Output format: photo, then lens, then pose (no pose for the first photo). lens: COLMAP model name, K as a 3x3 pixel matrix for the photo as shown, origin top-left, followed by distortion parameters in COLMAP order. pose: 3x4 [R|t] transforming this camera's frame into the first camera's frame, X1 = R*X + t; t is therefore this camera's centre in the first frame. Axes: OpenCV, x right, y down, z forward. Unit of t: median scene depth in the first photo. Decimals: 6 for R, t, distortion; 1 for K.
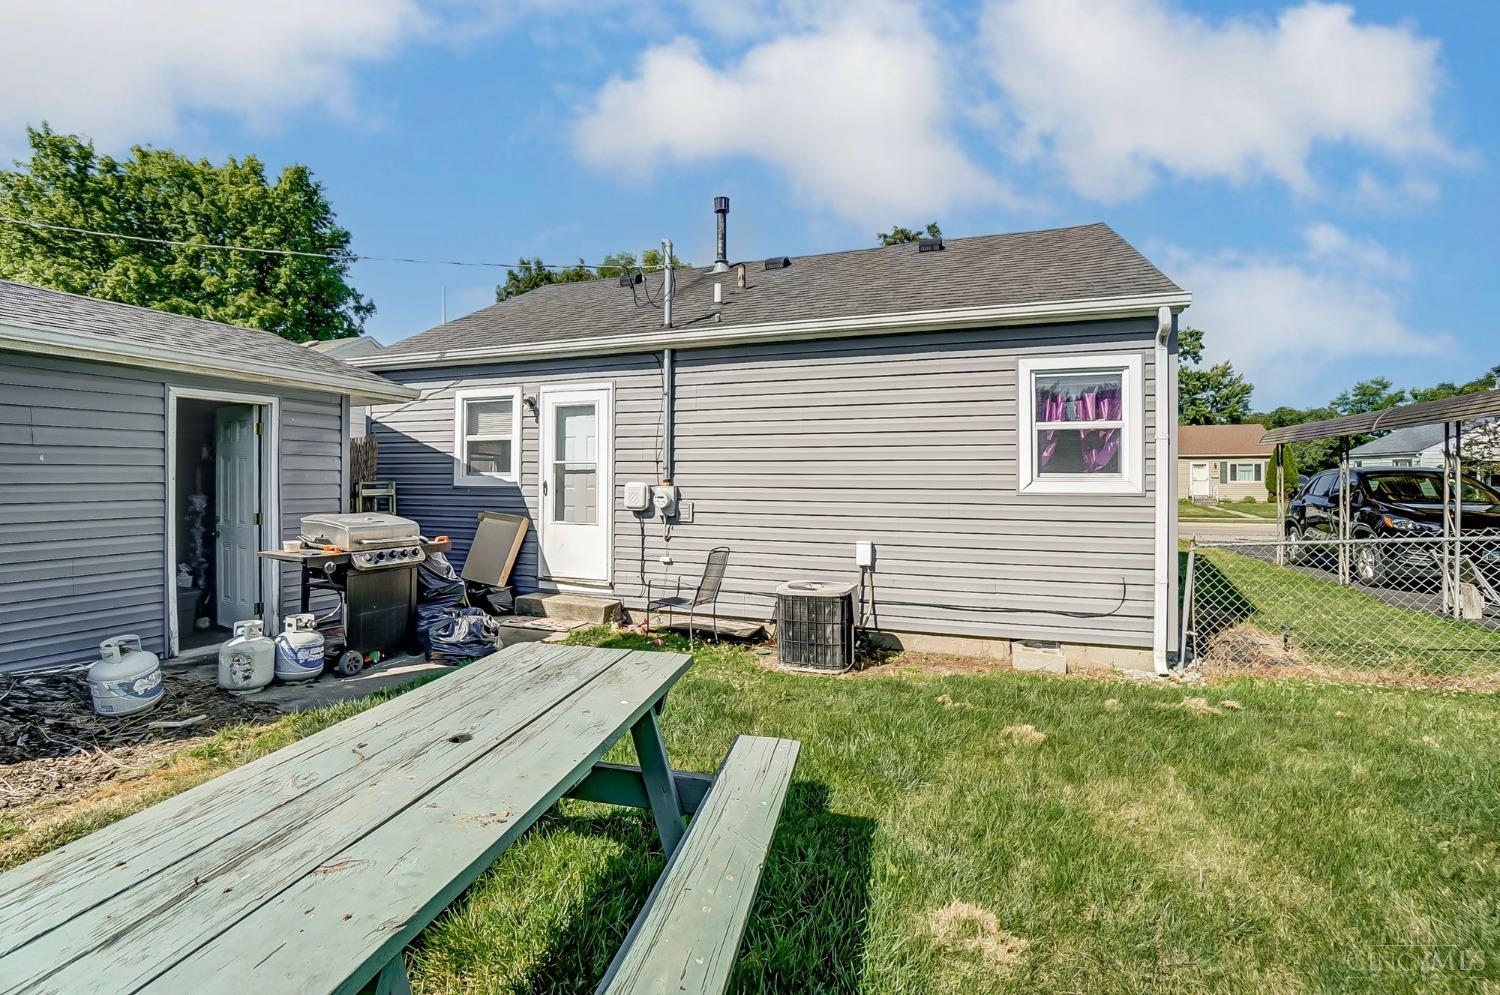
lens RADIAL K [[677.2, 0, 750.4], [0, 677.2, 475.6], [0, 0, 1]] dist [-0.042403, 0.013810]
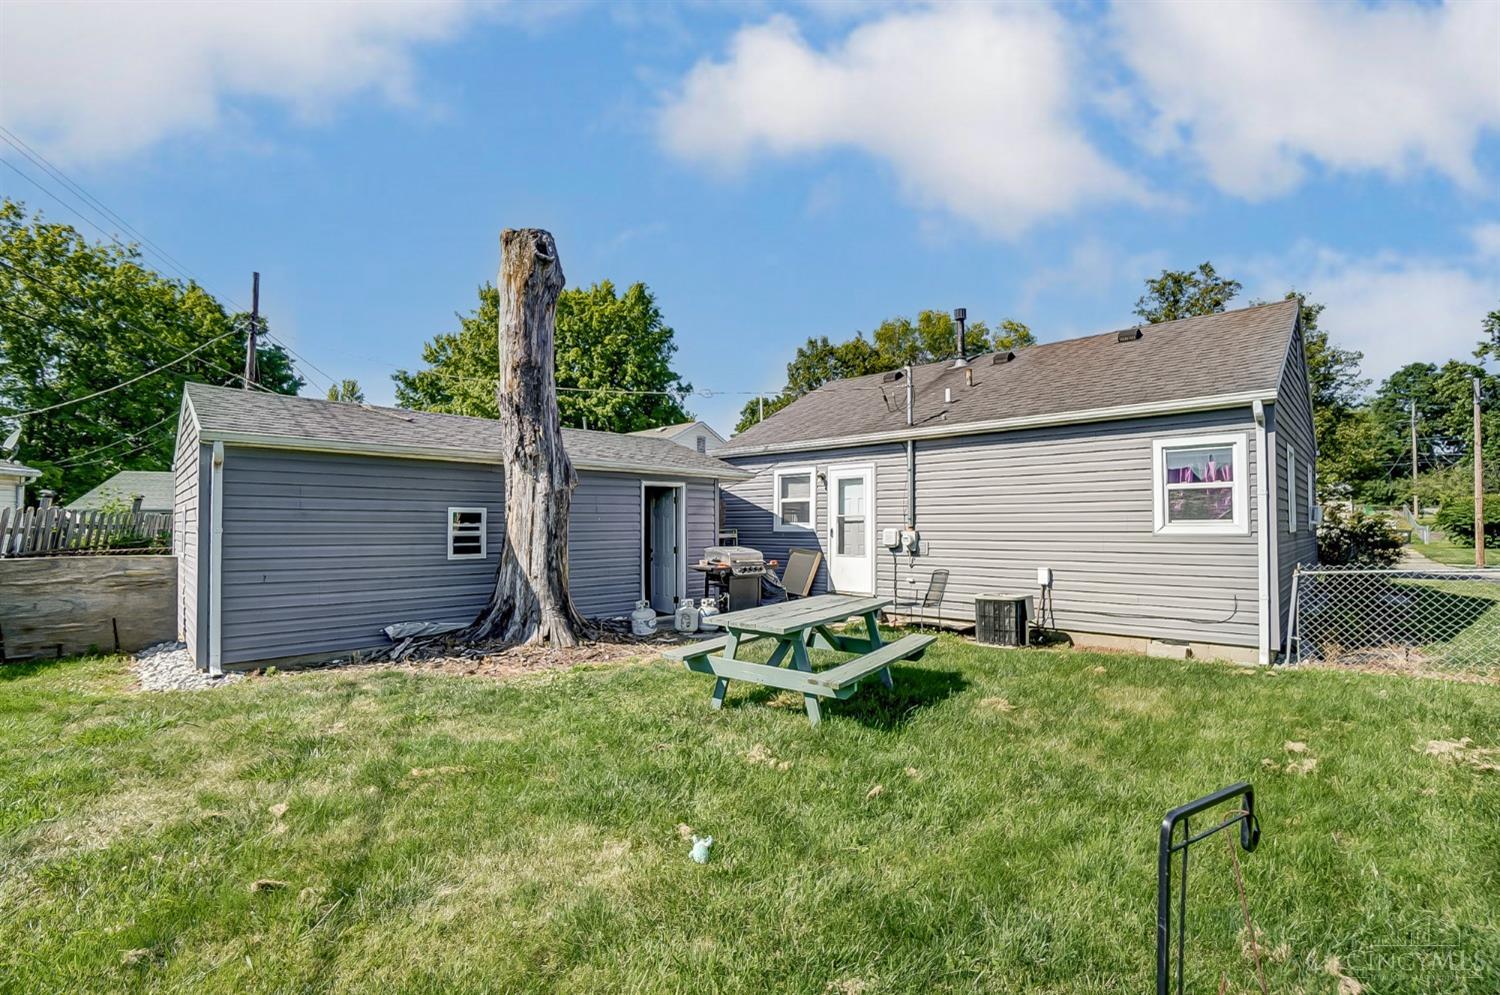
lens RADIAL K [[707.0, 0, 709.0], [0, 707.0, 517.2], [0, 0, 1]] dist [-0.031336, -0.000044]
pose [[0.893221, -0.013040, -0.449429, 0.178082], [0.009292, 0.999901, -0.010543, -0.002779], [0.449522, 0.005241, 0.893254, -0.592172]]
